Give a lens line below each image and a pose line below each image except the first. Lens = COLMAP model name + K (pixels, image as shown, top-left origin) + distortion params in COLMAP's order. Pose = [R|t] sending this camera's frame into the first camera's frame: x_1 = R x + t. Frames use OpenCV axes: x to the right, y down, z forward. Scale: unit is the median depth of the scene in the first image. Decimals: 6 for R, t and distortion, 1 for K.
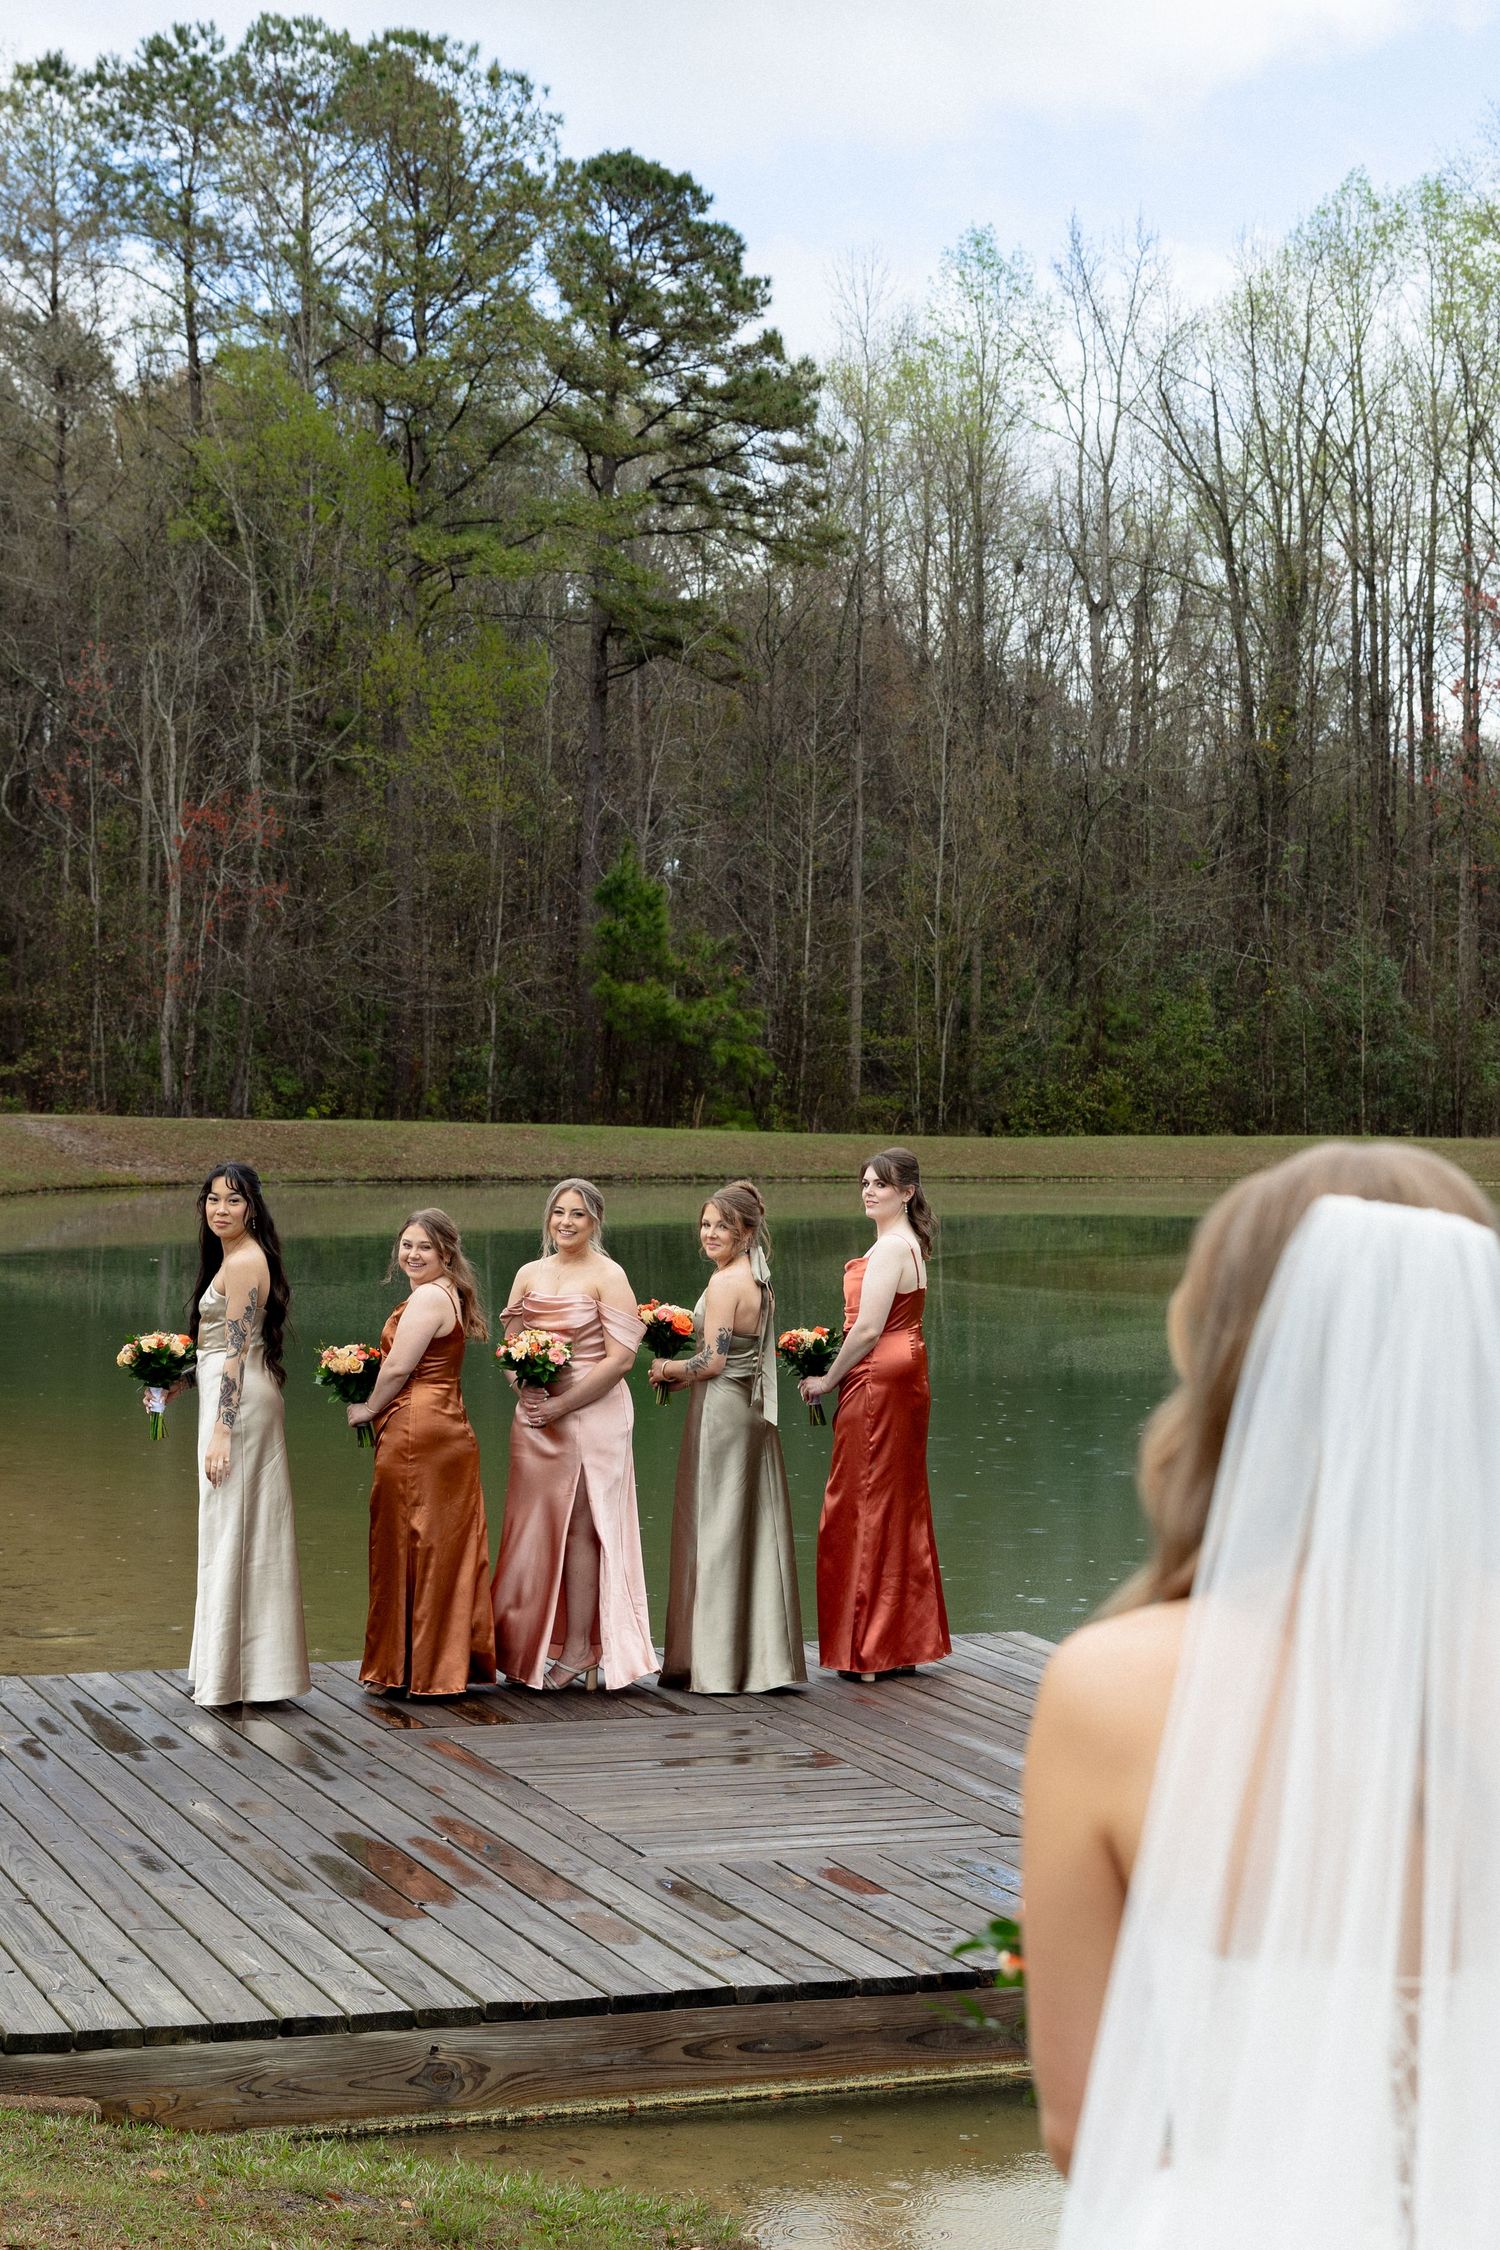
lens RADIAL K [[3914.4, 0, 753.5], [0, 3914.4, 1073.1], [0, 0, 1]] dist [-0.006085, 0.142311]
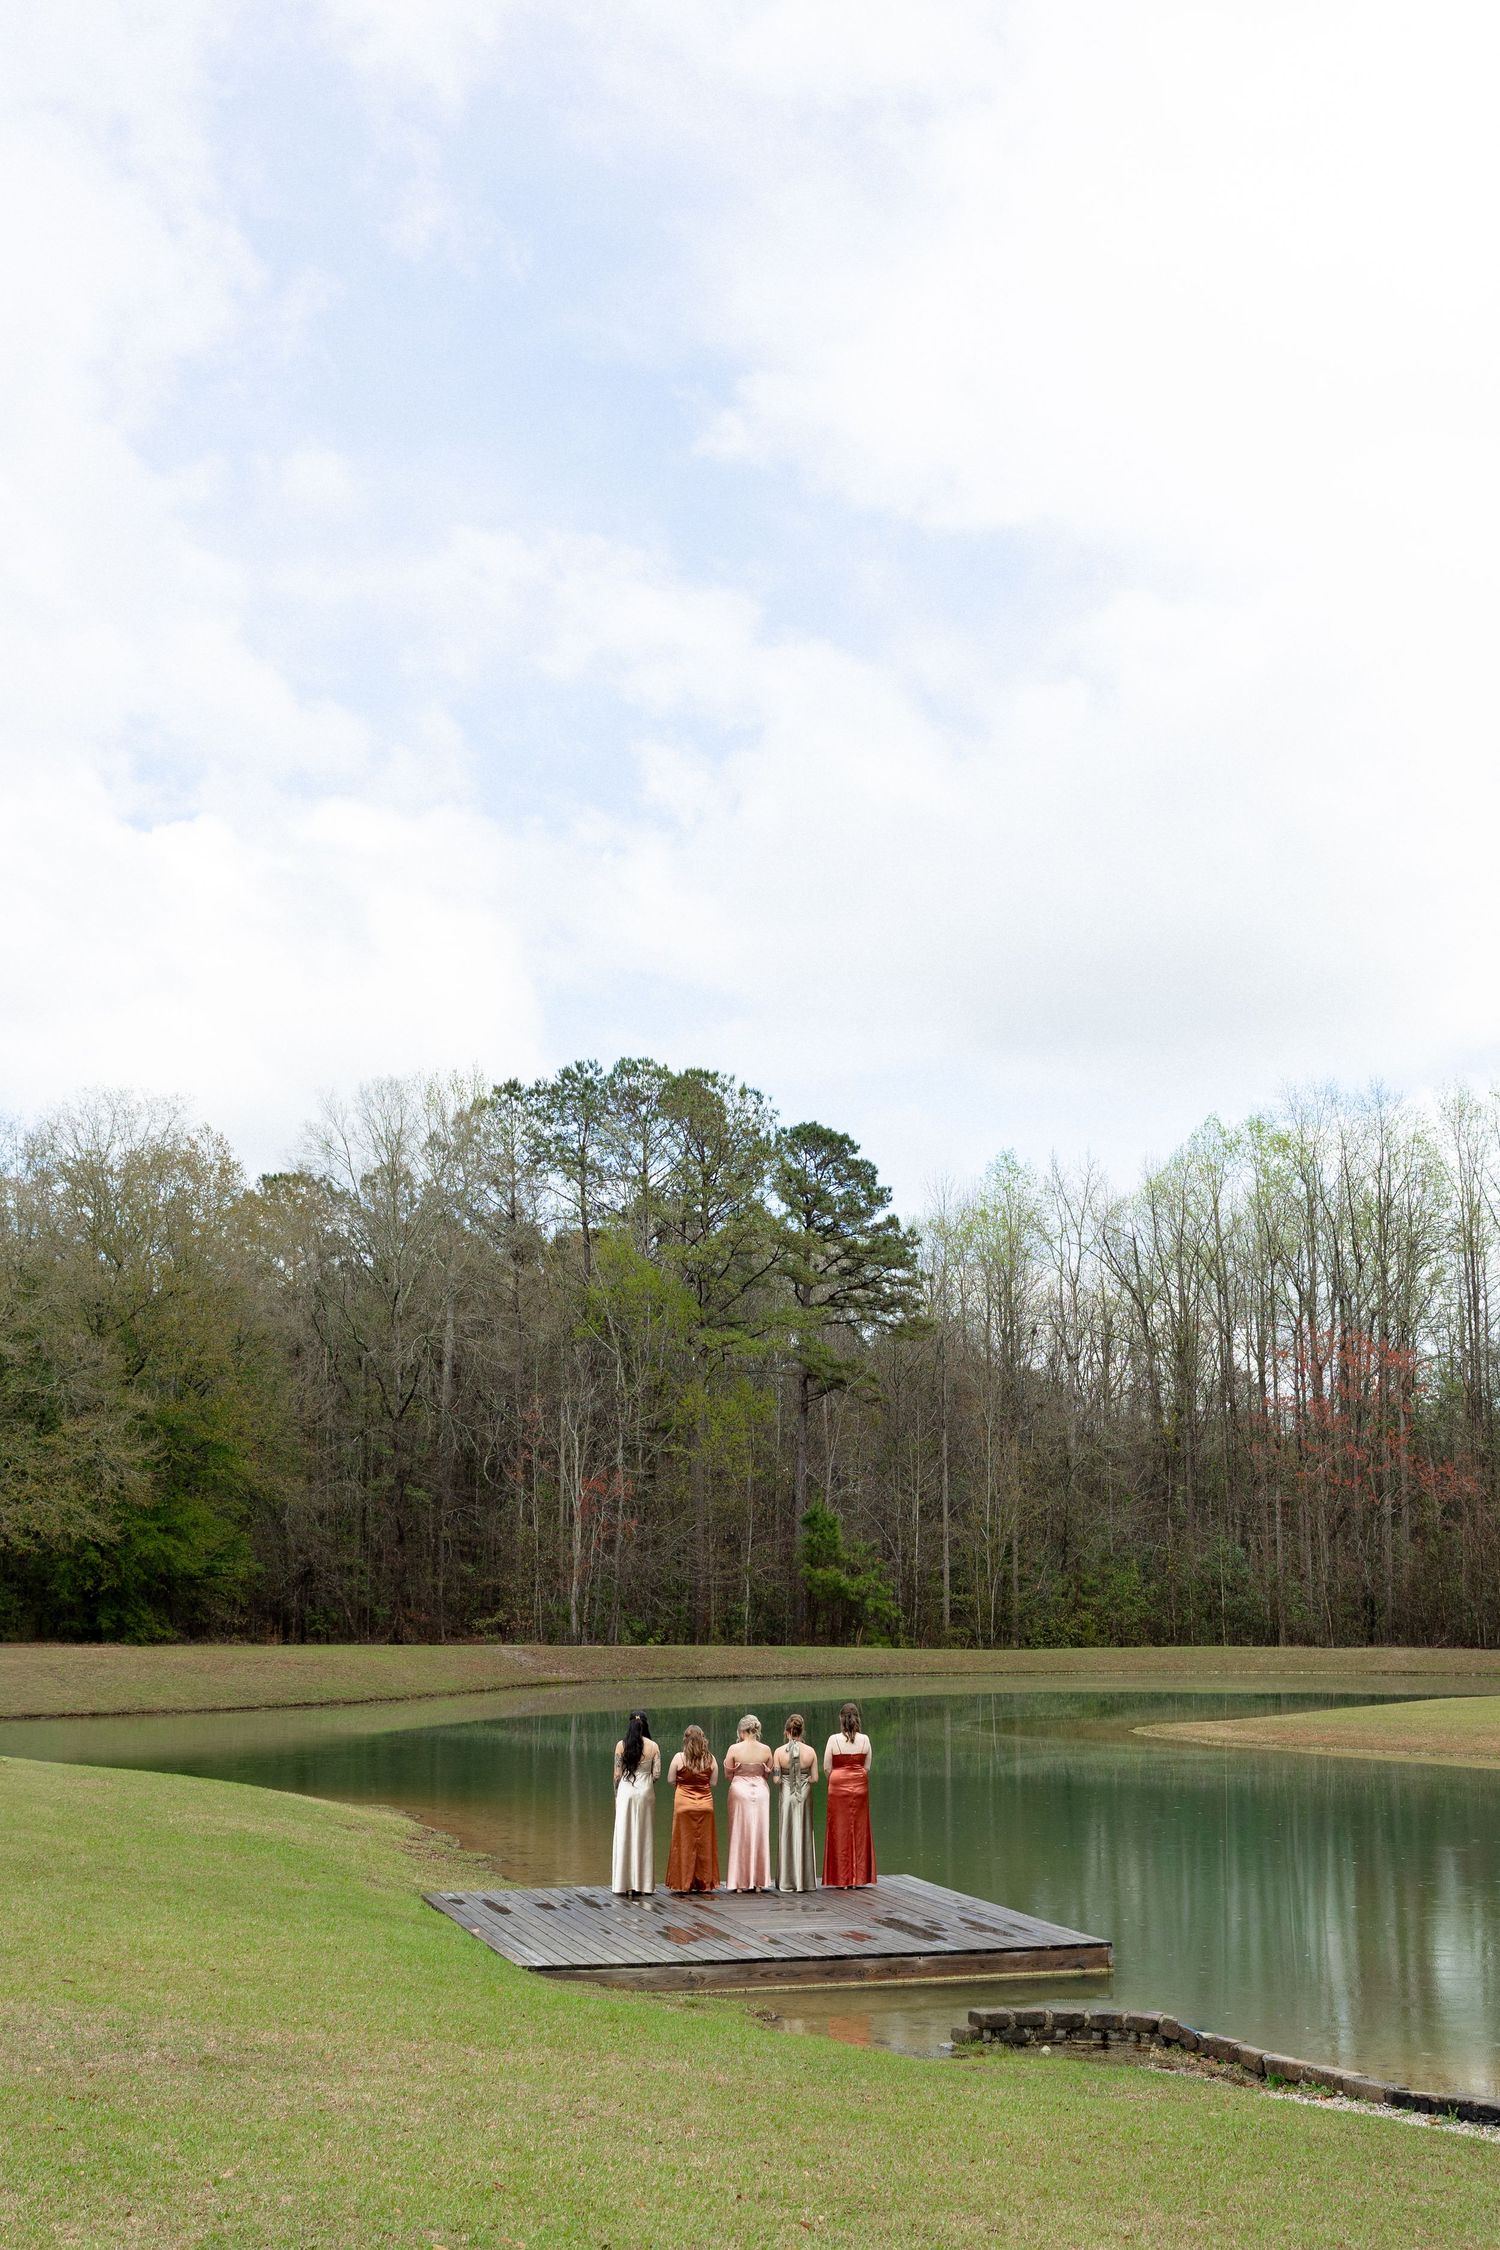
lens RADIAL K [[2420.6, 0, 772.3], [0, 2420.6, 1294.2], [0, 0, 1]] dist [-0.008845, -0.003243]
pose [[0.998000, -0.019479, -0.060140, 0.016349], [0.012000, 0.992419, -0.122311, -0.011290], [0.062067, 0.121345, 0.990668, -0.148978]]
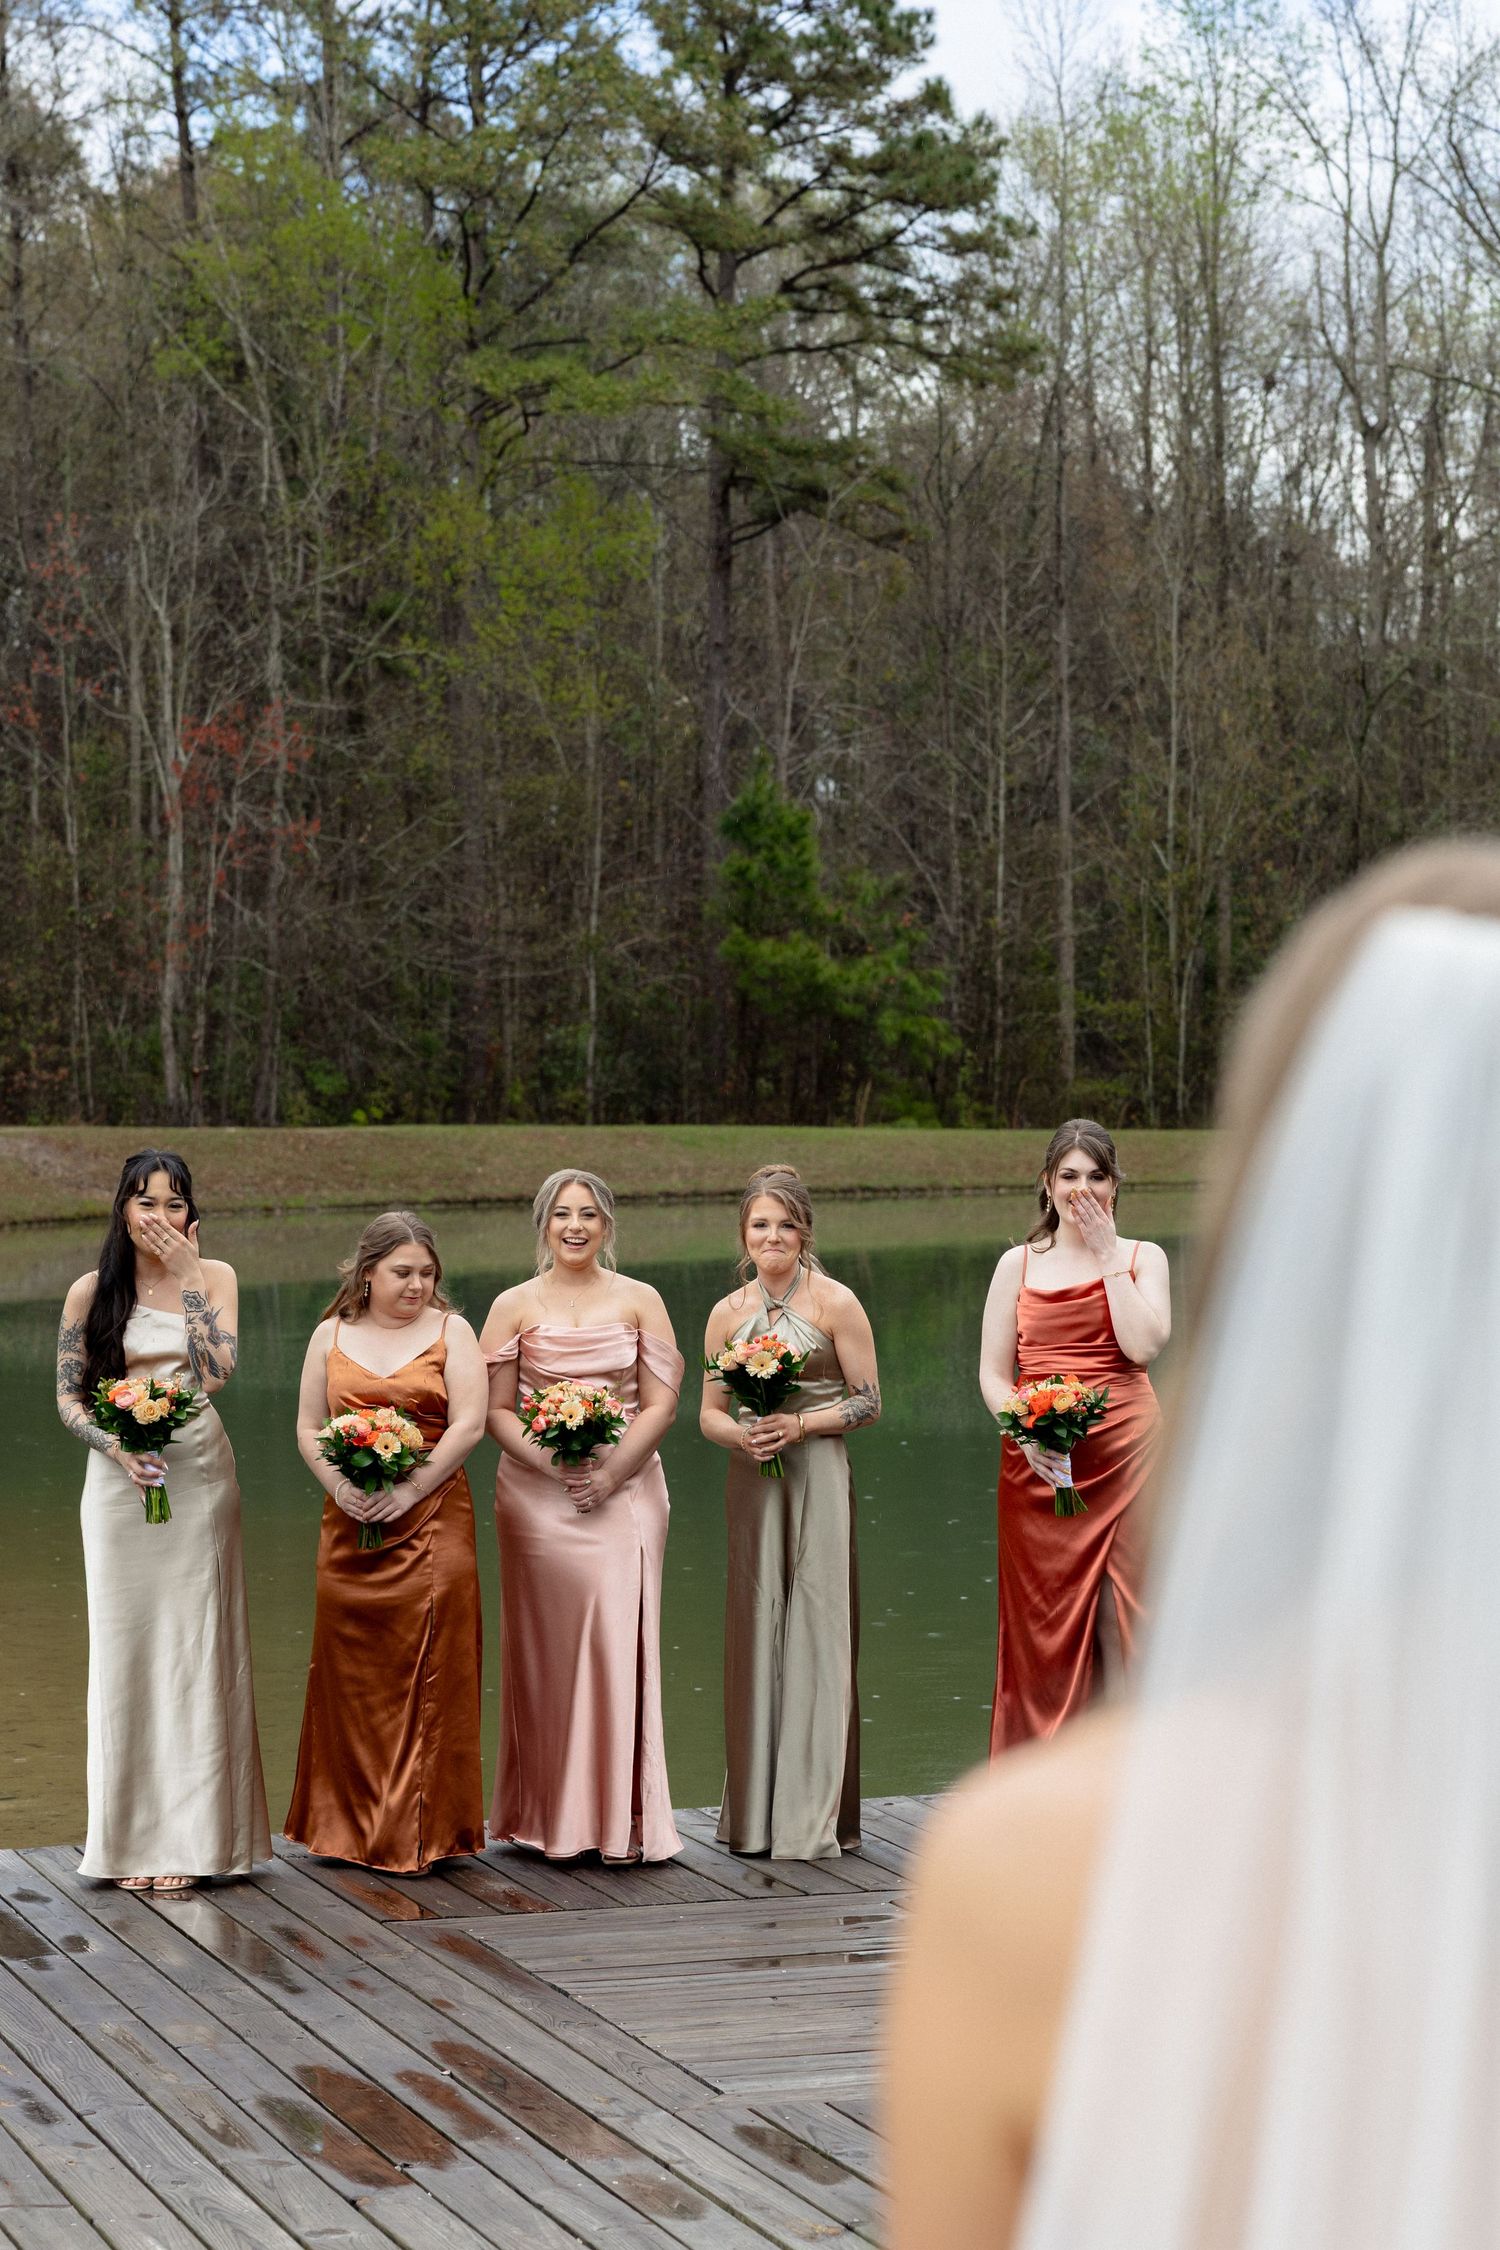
lens RADIAL K [[5055.0, 0, 691.5], [0, 5055.0, 1125.1], [0, 0, 1]] dist [0.006056, 0.246591]
pose [[0.998457, -0.022584, -0.050734, 0.002518], [0.023197, 0.999664, 0.011526, 0.001539], [0.050457, -0.012686, 0.998646, 0.010126]]
